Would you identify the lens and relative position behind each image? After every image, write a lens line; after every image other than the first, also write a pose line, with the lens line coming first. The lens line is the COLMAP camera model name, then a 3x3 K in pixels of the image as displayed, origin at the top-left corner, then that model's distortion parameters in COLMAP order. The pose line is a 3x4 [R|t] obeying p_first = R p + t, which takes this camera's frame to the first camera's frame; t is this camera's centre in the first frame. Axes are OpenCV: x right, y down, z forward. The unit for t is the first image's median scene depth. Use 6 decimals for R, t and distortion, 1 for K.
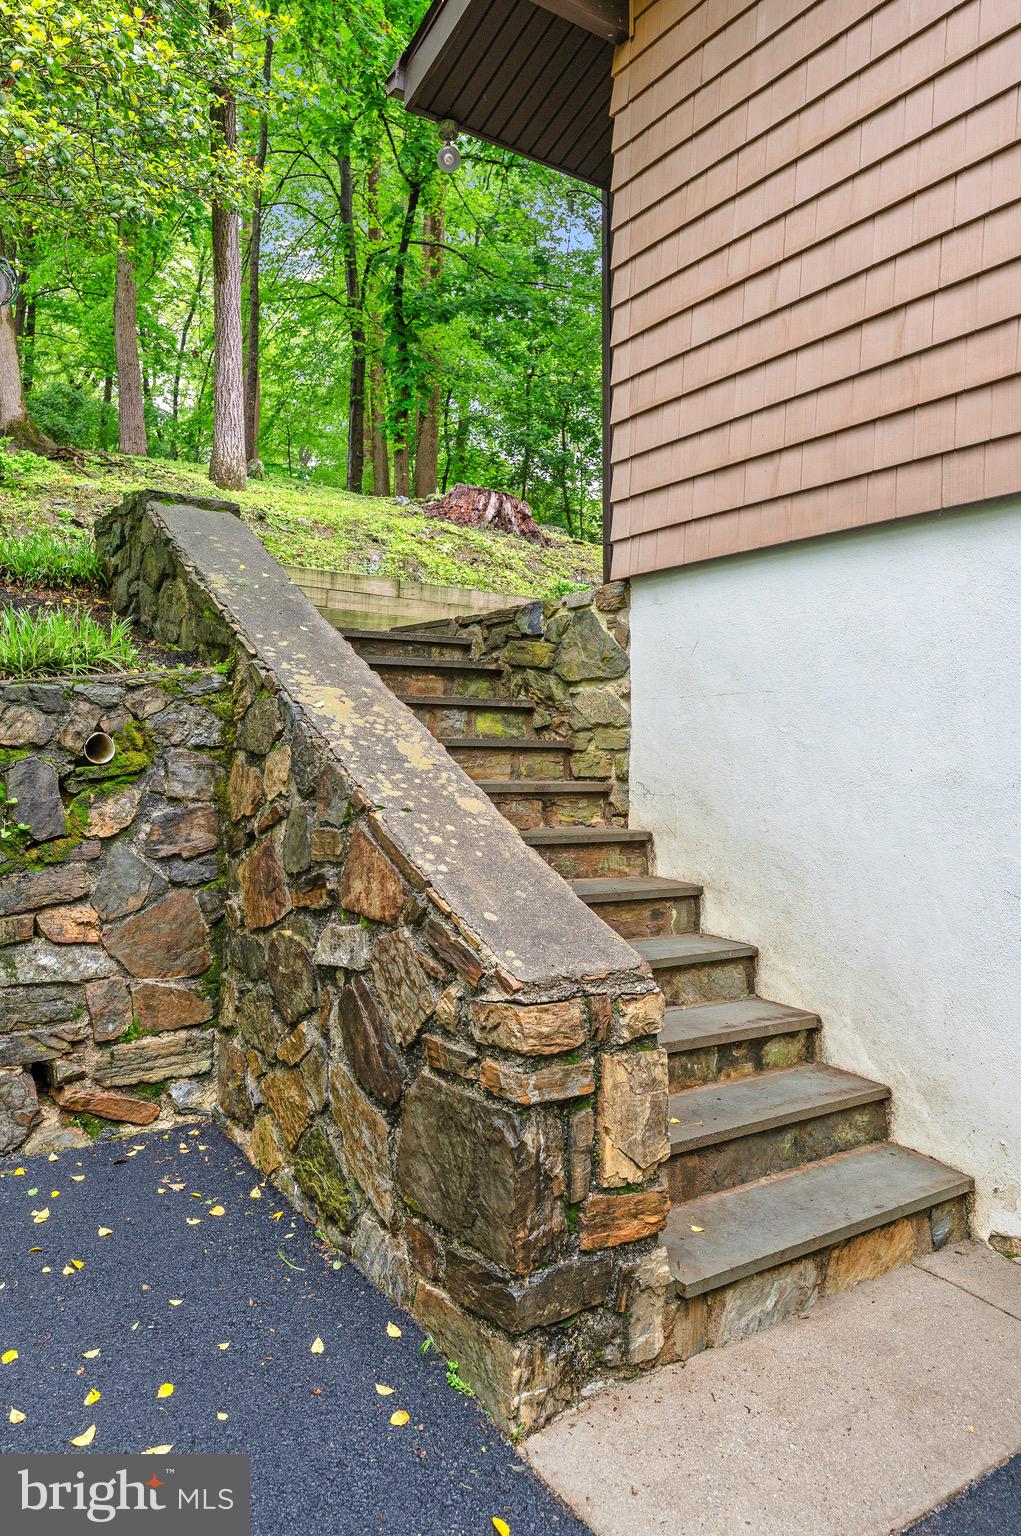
lens RADIAL K [[1030.7, 0, 504.2], [0, 1030.7, 753.8], [0, 0, 1]] dist [0.034437, 0.000622]
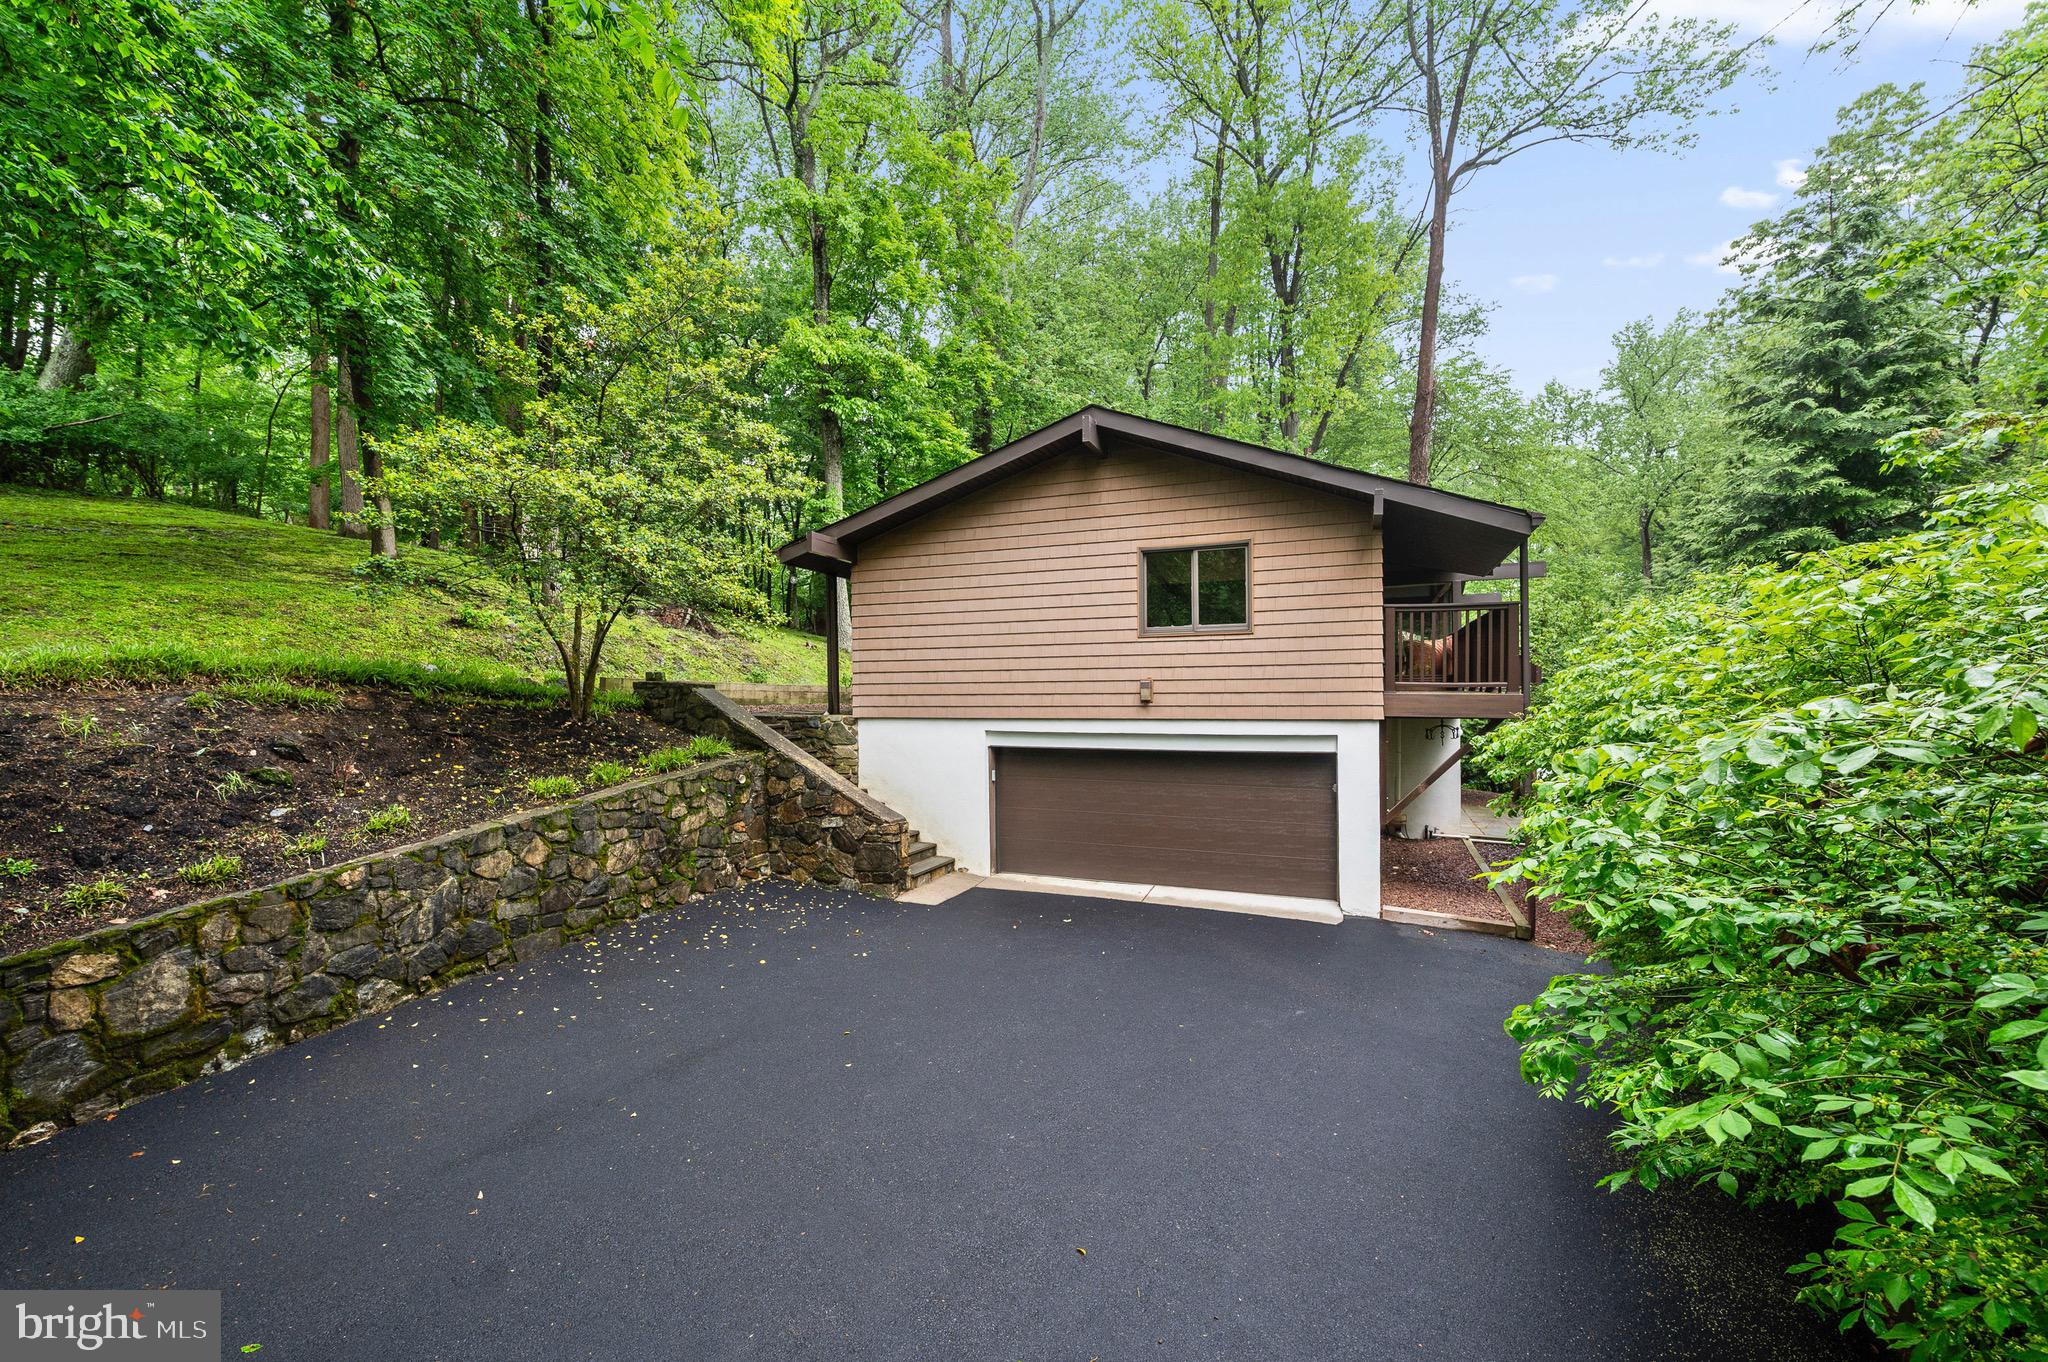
lens RADIAL K [[822.3, 0, 1034.6], [0, 822.3, 712.3], [0, 0, 1]] dist [-0.000308, -0.000492]
pose [[0.813594, -0.020832, 0.581060, -1.425408], [0.009897, 0.999709, 0.021984, -0.340294], [-0.581349, -0.012135, 0.813564, -2.272132]]
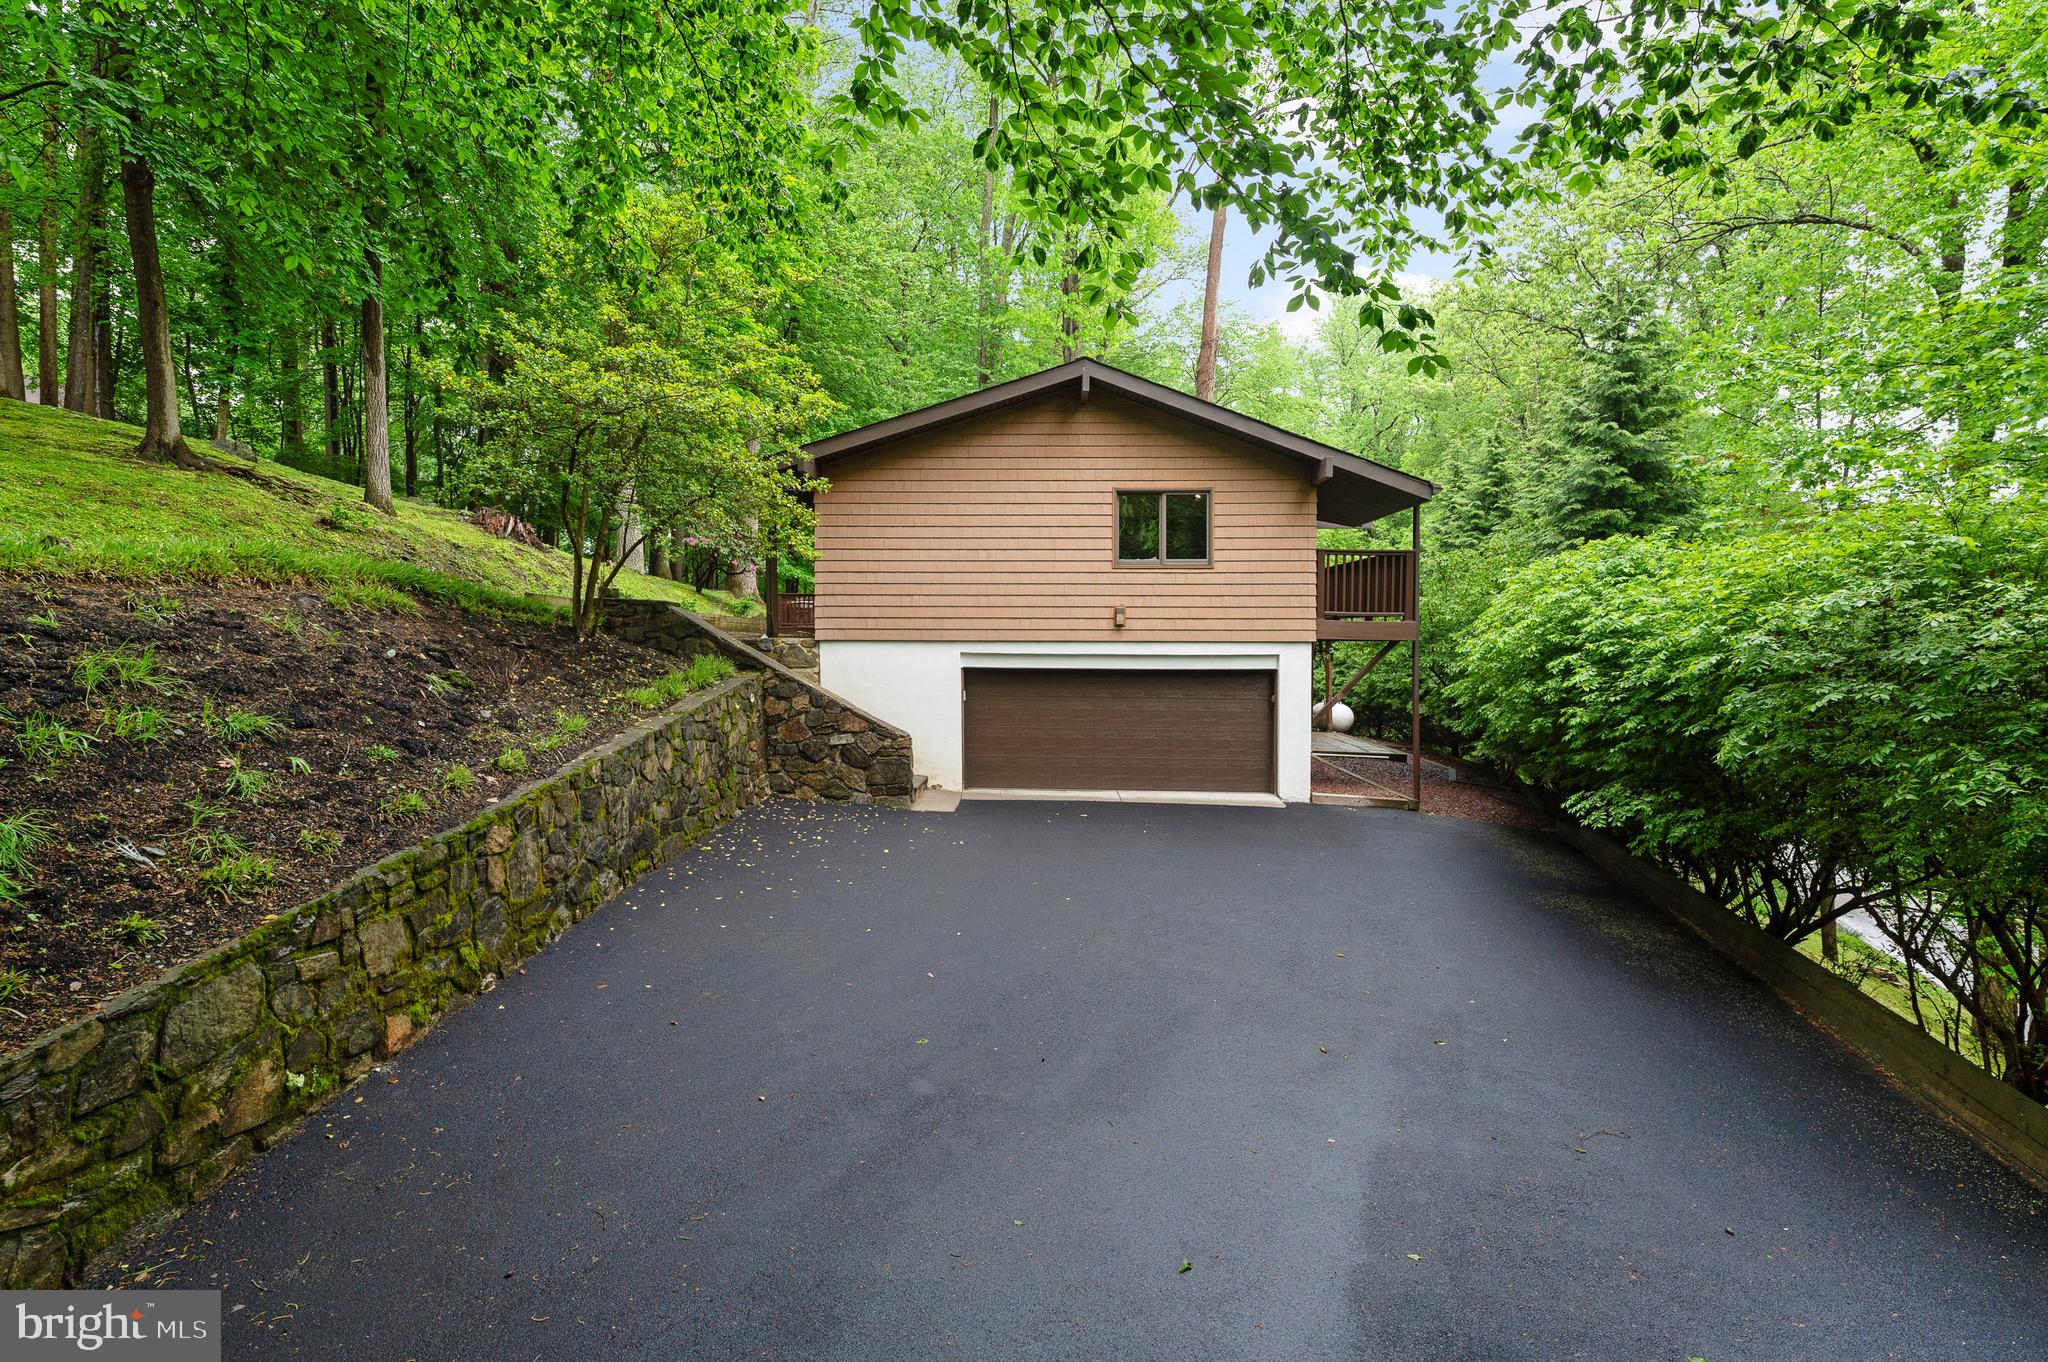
lens RADIAL K [[962.2, 0, 1024.1], [0, 962.2, 682.2], [0, 0, 1]] dist [0.002334, -0.001207]
pose [[0.576507, -0.039003, 0.816161, -2.996741], [-0.000505, 0.998843, 0.048090, -0.258139], [-0.817092, -0.028136, 0.575820, -1.994331]]
